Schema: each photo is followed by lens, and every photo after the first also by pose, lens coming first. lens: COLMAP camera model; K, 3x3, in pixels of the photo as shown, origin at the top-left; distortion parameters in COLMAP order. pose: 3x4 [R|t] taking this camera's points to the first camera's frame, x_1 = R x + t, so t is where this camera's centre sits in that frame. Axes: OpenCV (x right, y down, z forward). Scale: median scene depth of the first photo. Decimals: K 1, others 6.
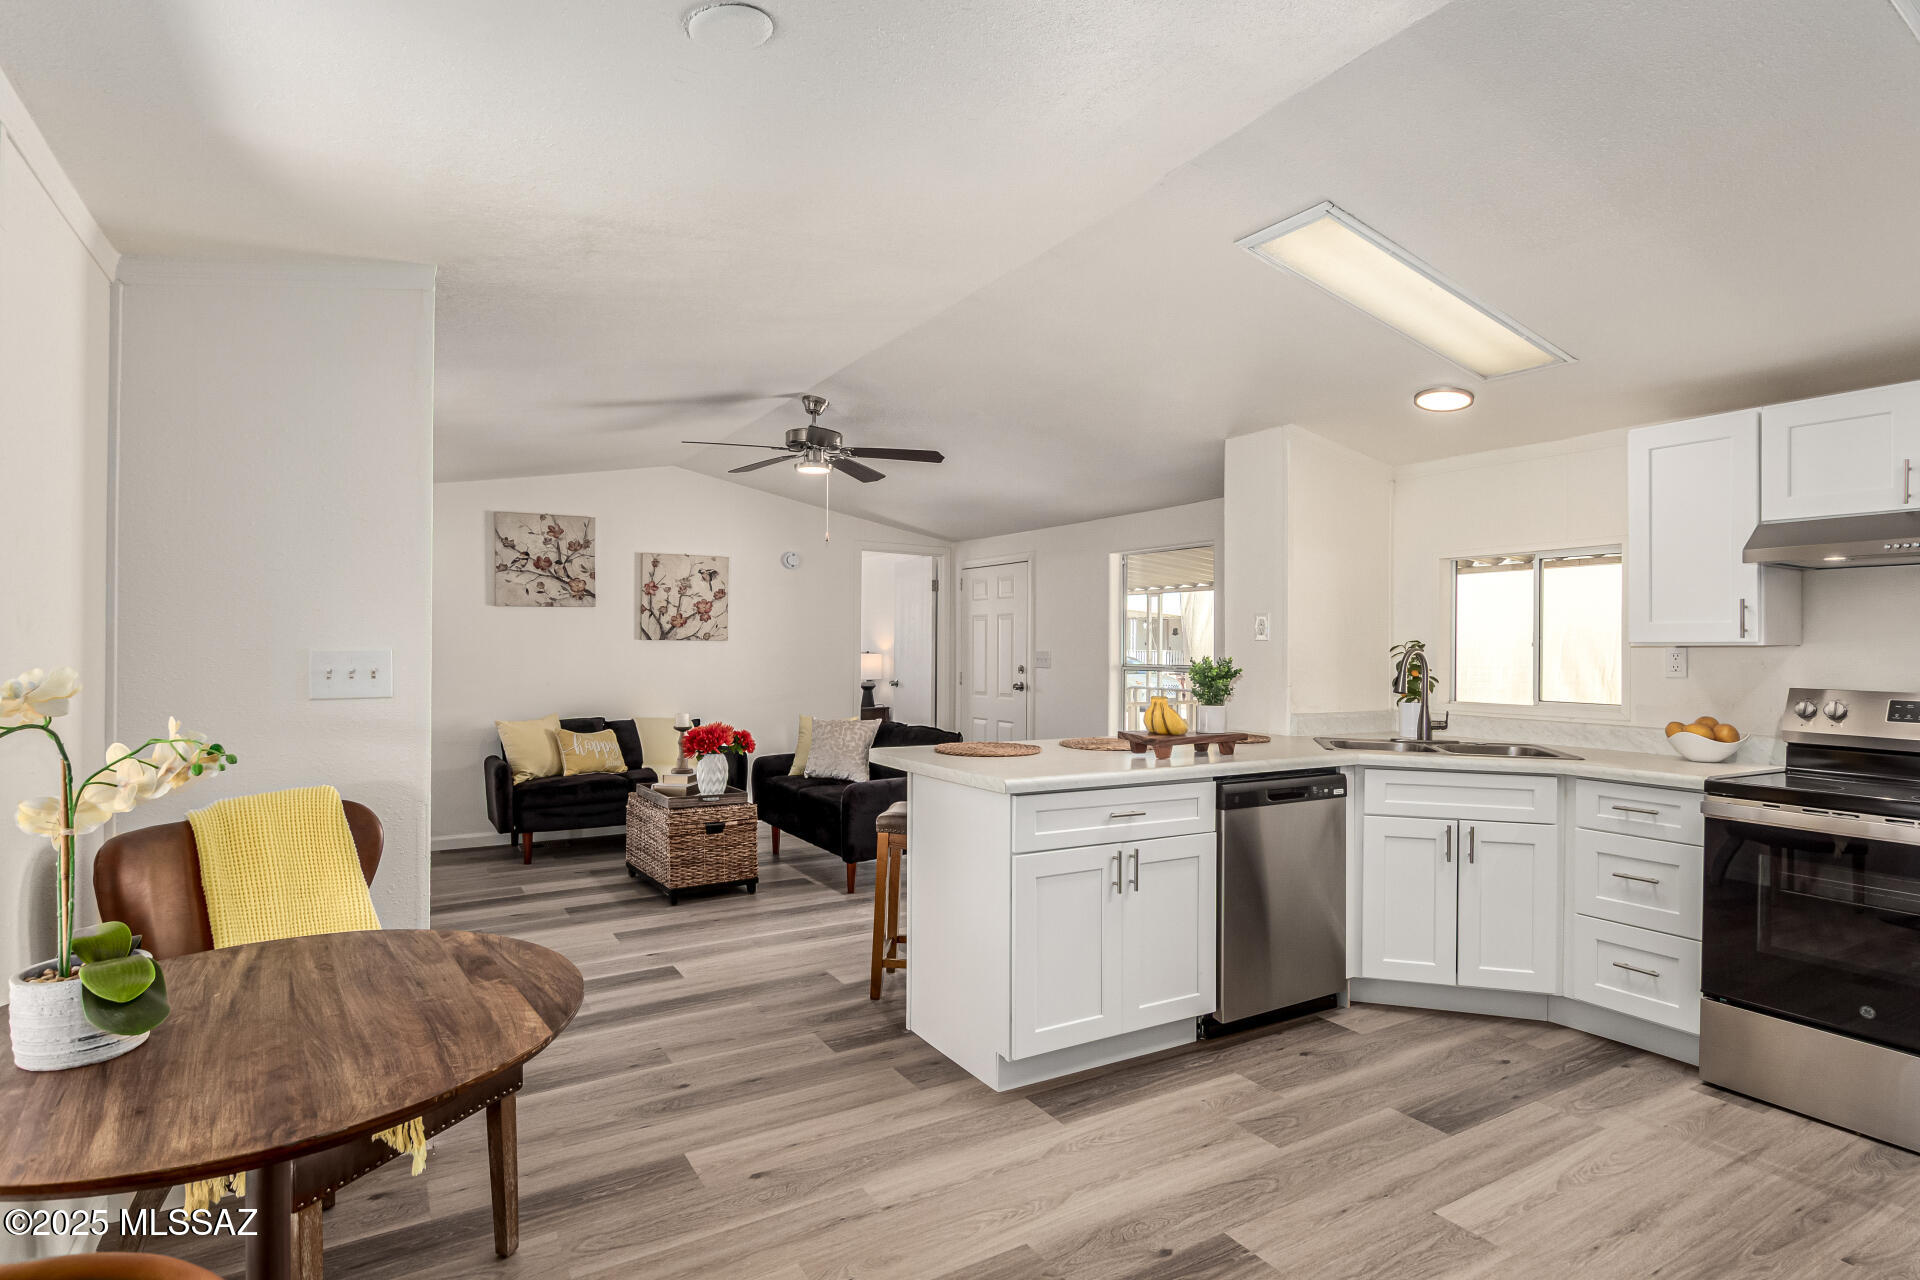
lens RADIAL K [[986.1, 0, 960.0], [0, 986.1, 640.0], [0, 0, 1]] dist [-0.002831, -0.000300]
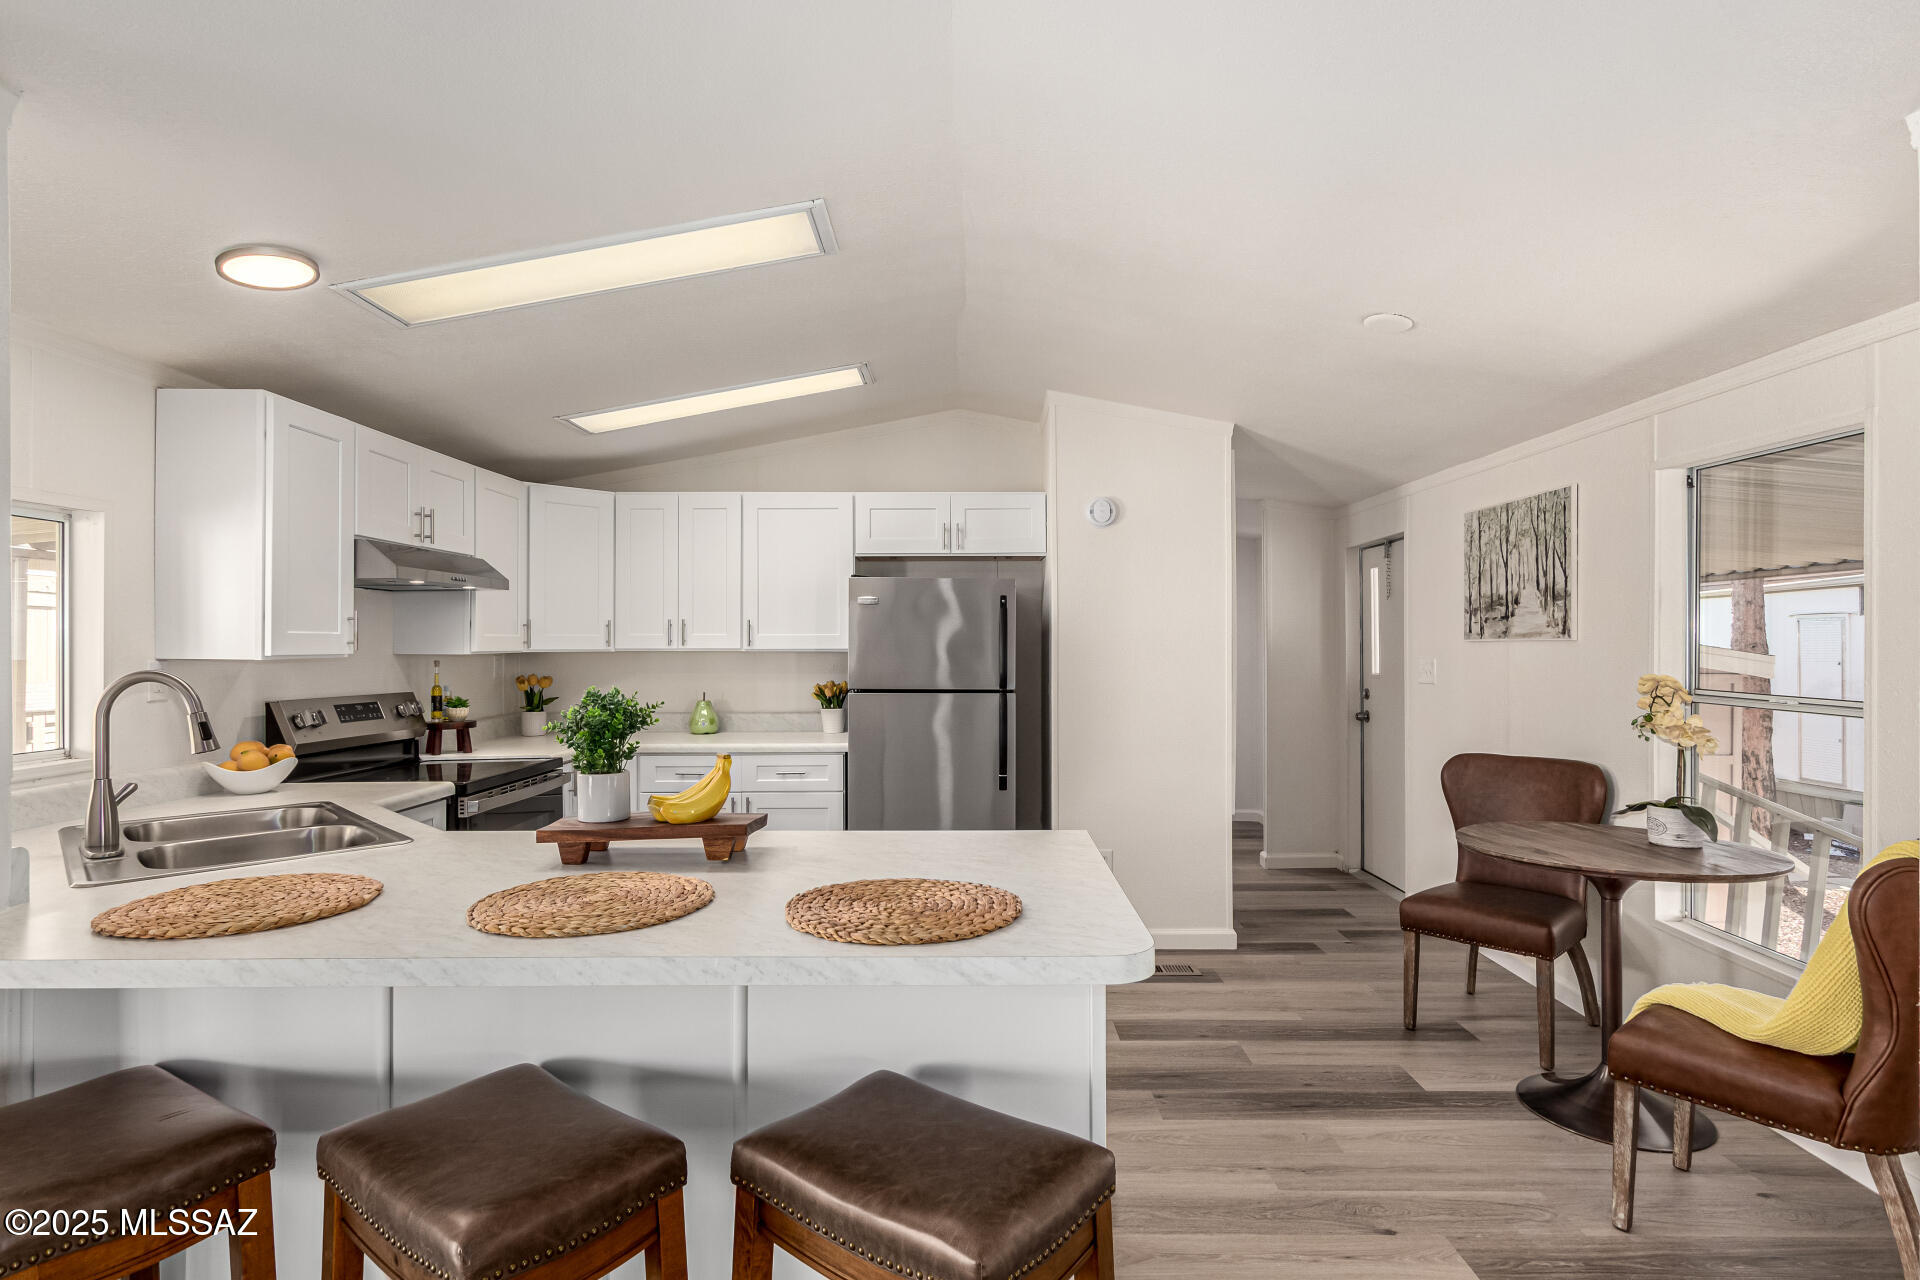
lens RADIAL K [[986.1, 0, 960.0], [0, 986.1, 640.0], [0, 0, 1]] dist [-0.002831, -0.000300]
pose [[-0.855744, -0.011307, 0.517276, -0.321838], [-0.014700, 0.999889, -0.002463, -0.022602], [-0.517191, -0.009712, -0.855815, 1.943268]]
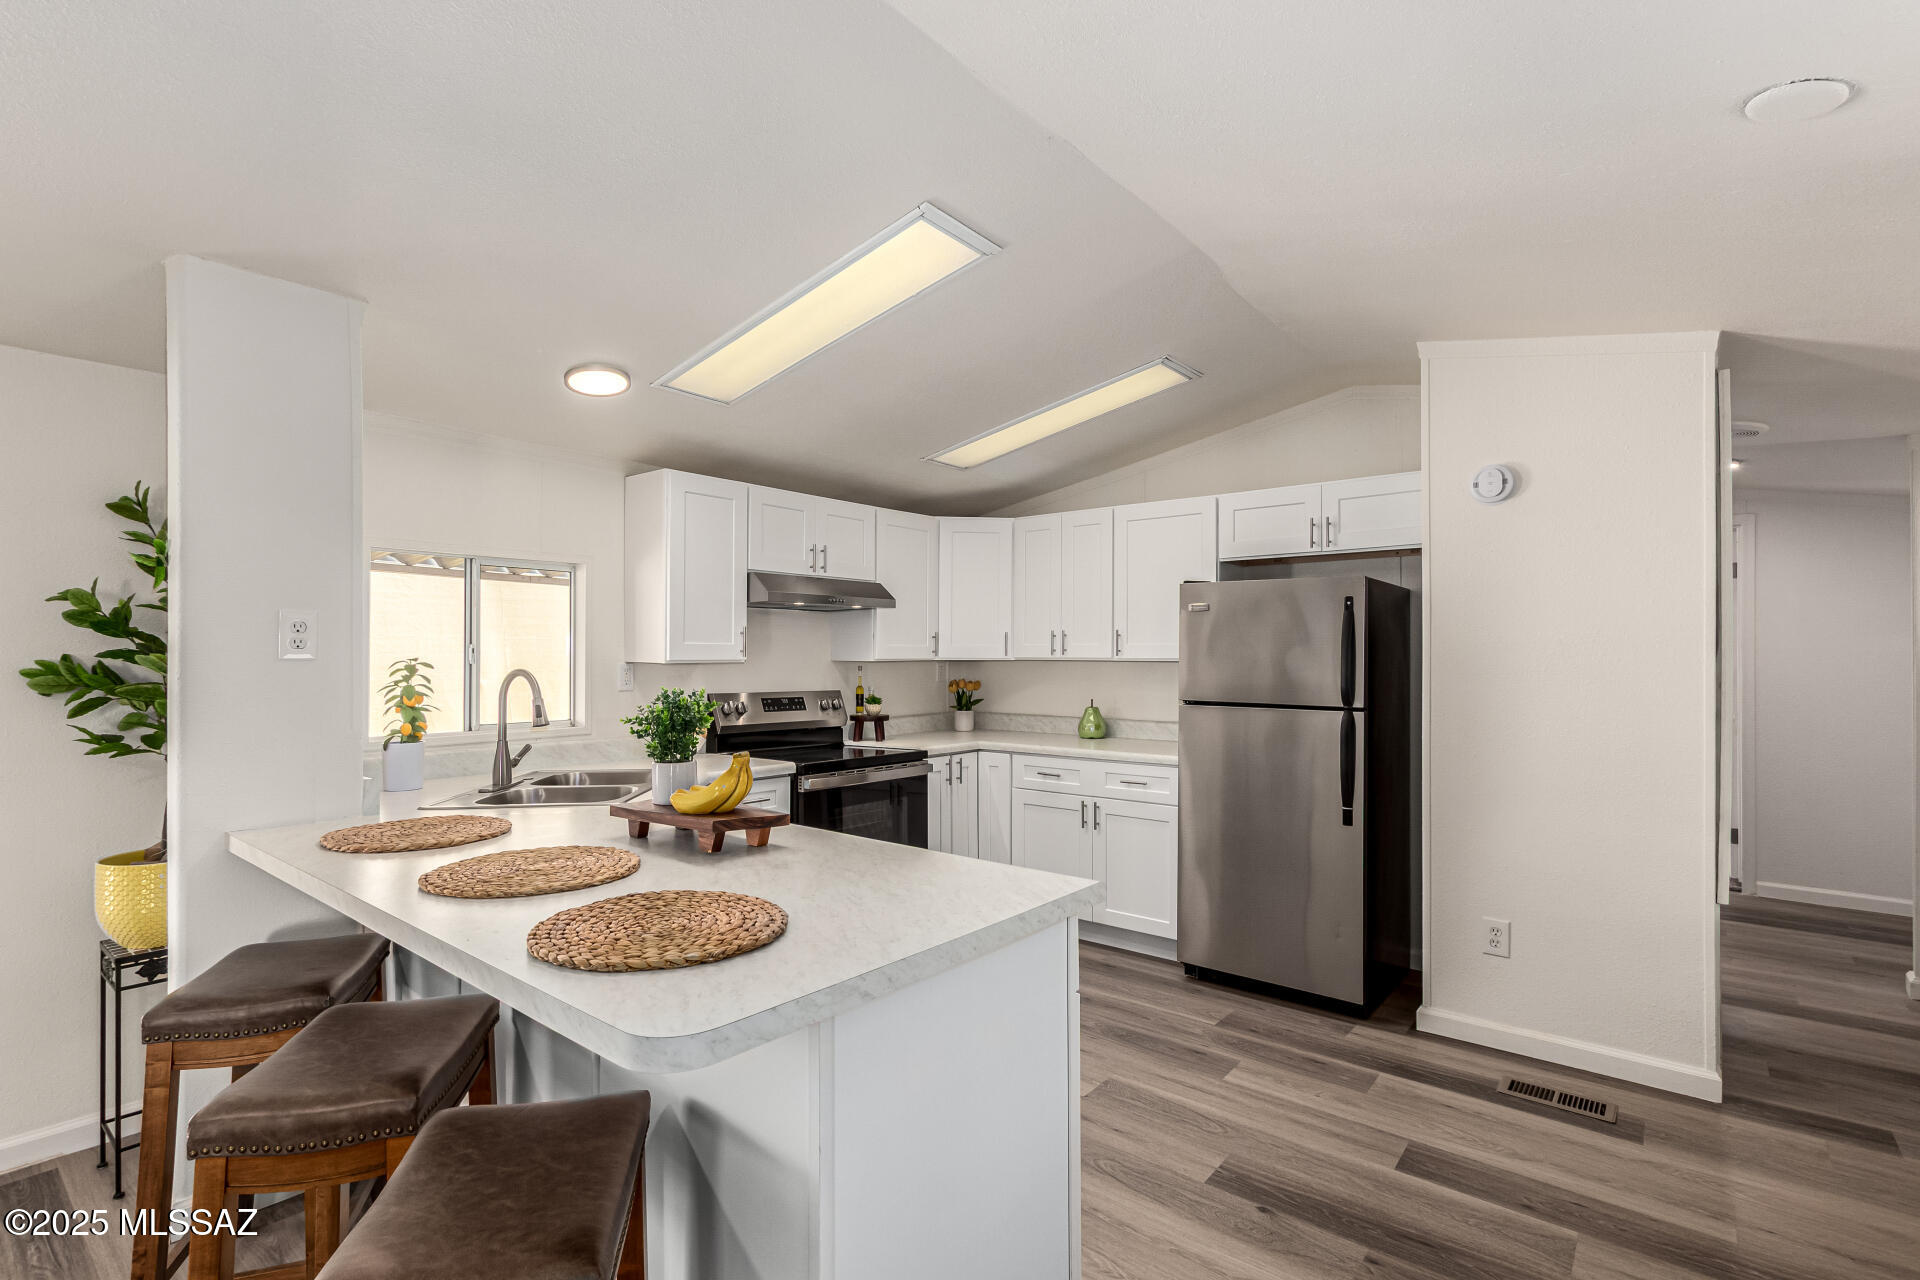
lens RADIAL K [[886.9, 0, 963.6], [0, 886.9, 650.4], [0, 0, 1]] dist [0.001879, 0.000502]
pose [[-0.335069, -0.009599, 0.942145, -0.539575], [-0.012934, 0.999901, 0.005588, -0.025364], [-0.942105, -0.010313, -0.335160, 1.416137]]
